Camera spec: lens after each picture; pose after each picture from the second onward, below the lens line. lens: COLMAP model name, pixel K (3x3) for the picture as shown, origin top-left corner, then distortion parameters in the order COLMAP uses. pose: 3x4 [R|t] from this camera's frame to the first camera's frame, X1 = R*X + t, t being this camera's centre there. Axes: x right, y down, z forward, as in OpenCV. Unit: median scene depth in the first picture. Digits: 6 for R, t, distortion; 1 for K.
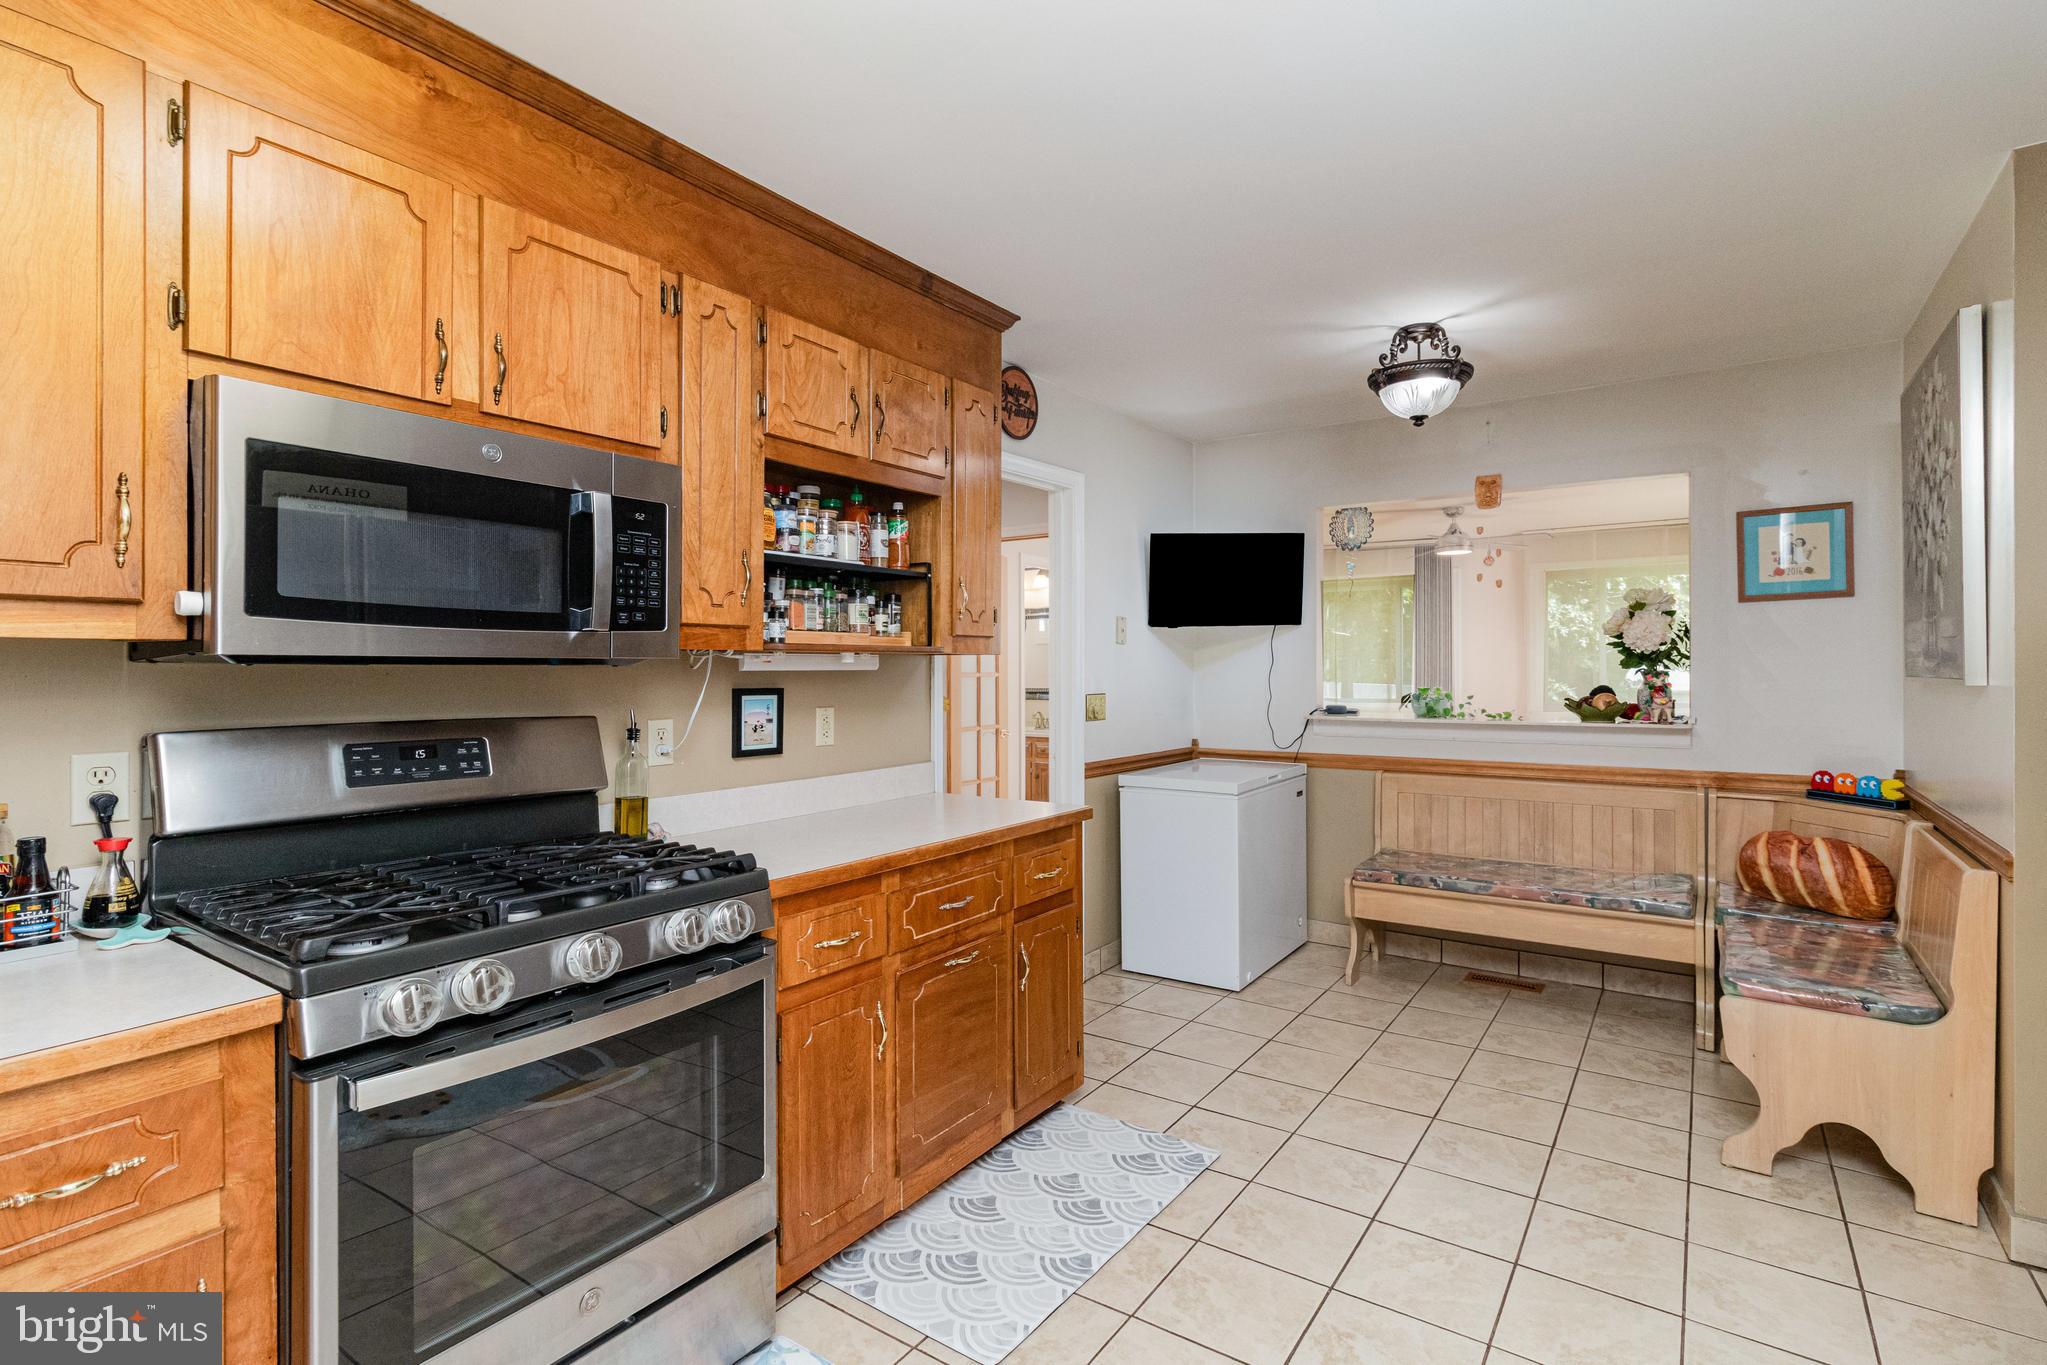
lens RADIAL K [[967.2, 0, 1025.6], [0, 967.2, 672.1], [0, 0, 1]] dist [0.007828, -0.001882]
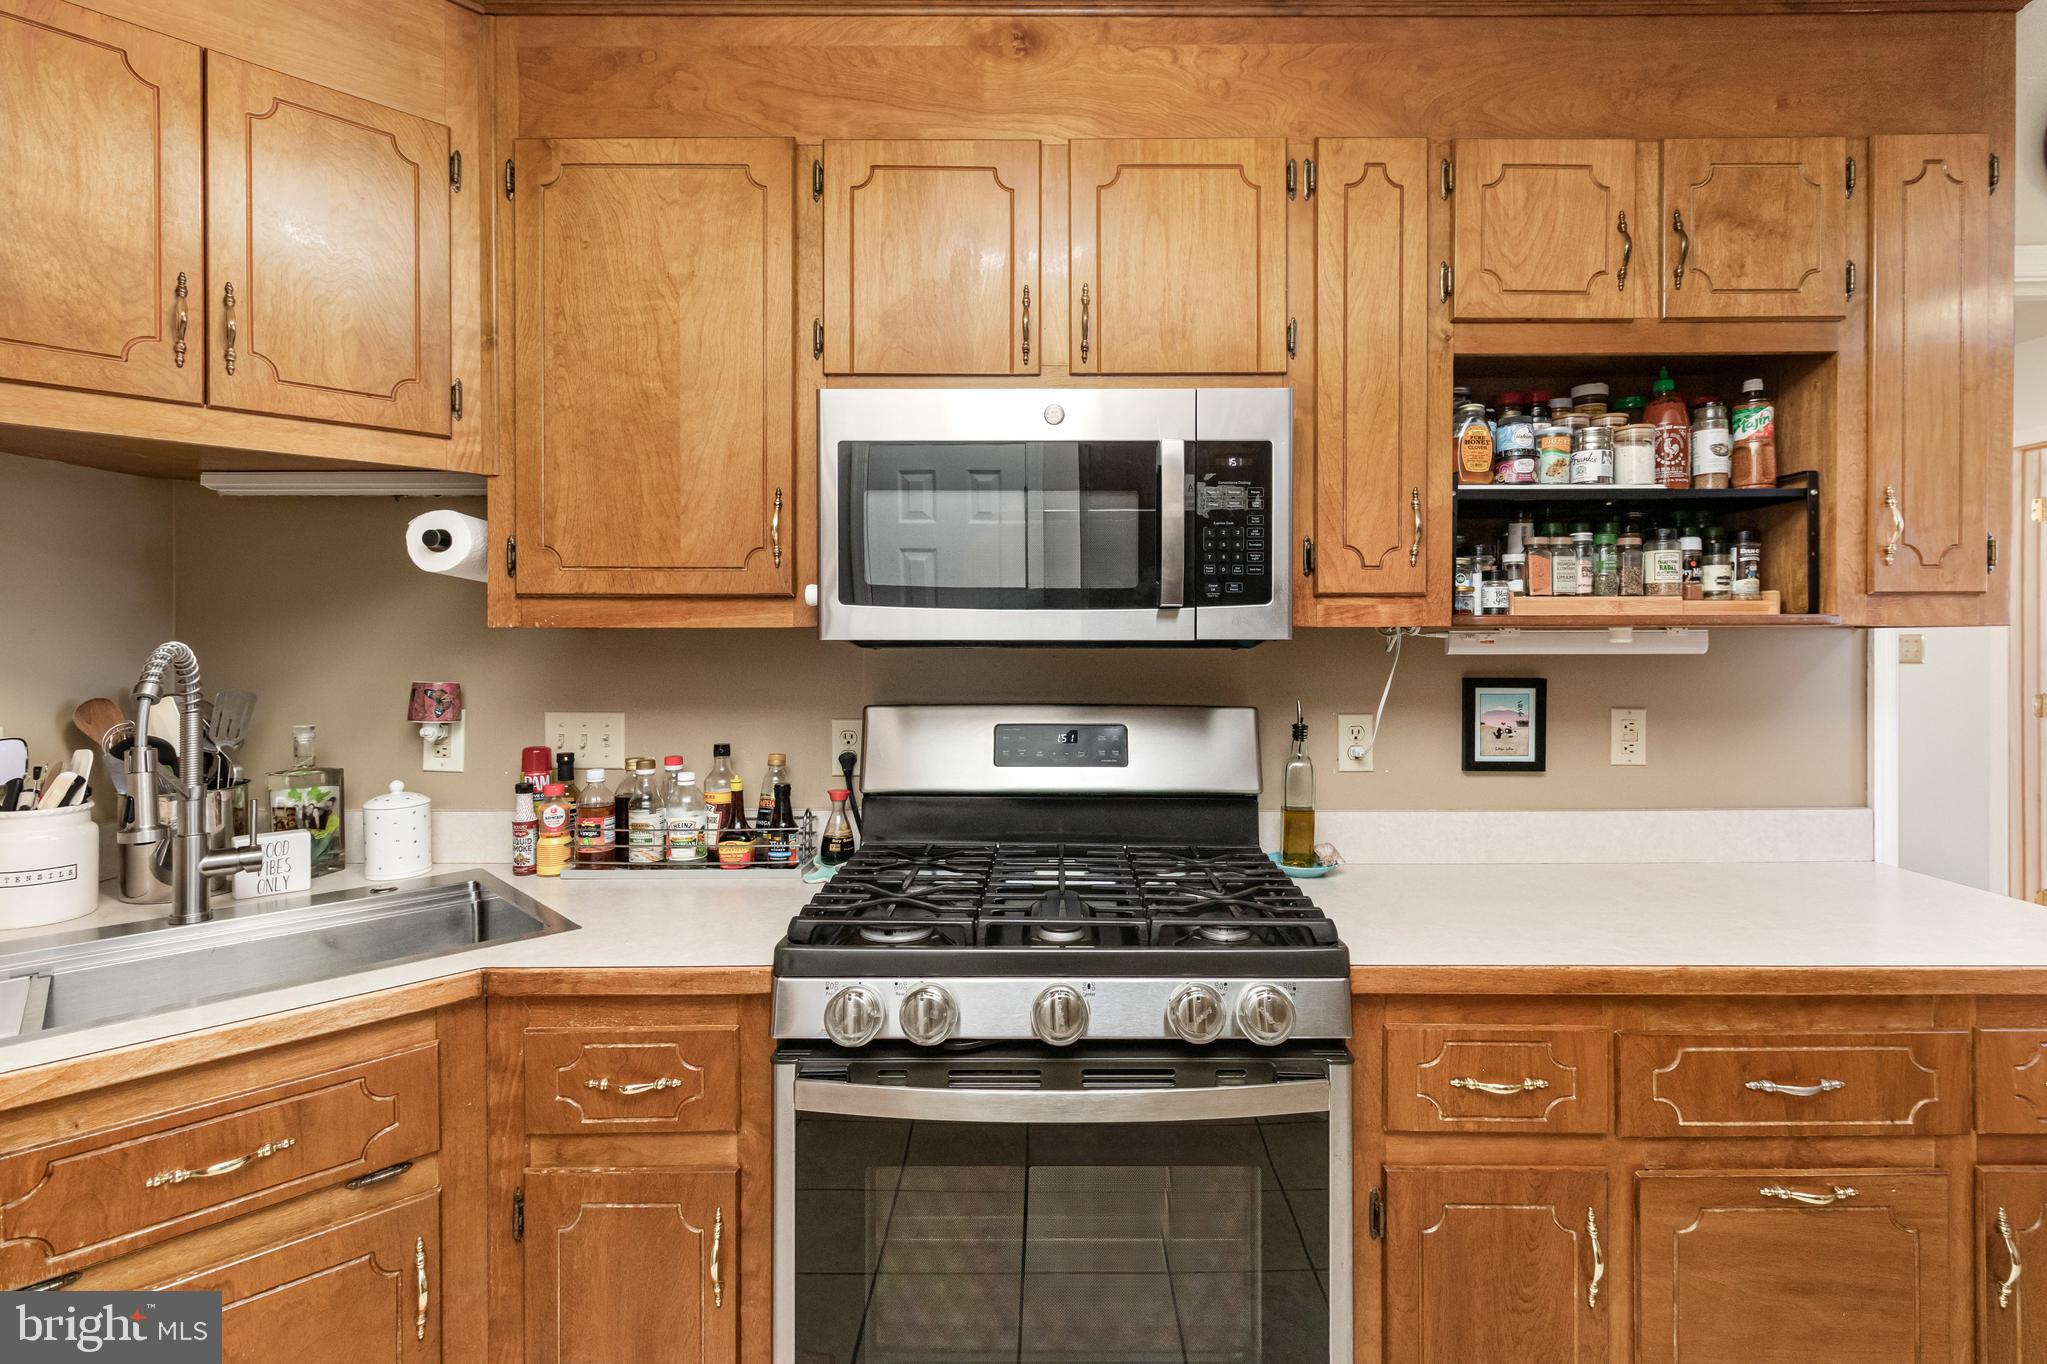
lens RADIAL K [[967.2, 0, 1010.8], [0, 967.2, 645.4], [0, 0, 1]] dist [0.007828, -0.001882]
pose [[0.574603, 0.000487, -0.818432, 0.123182], [-0.003037, 0.999994, -0.001538, -0.006662], [0.818427, 0.003369, 0.574601, 0.325872]]
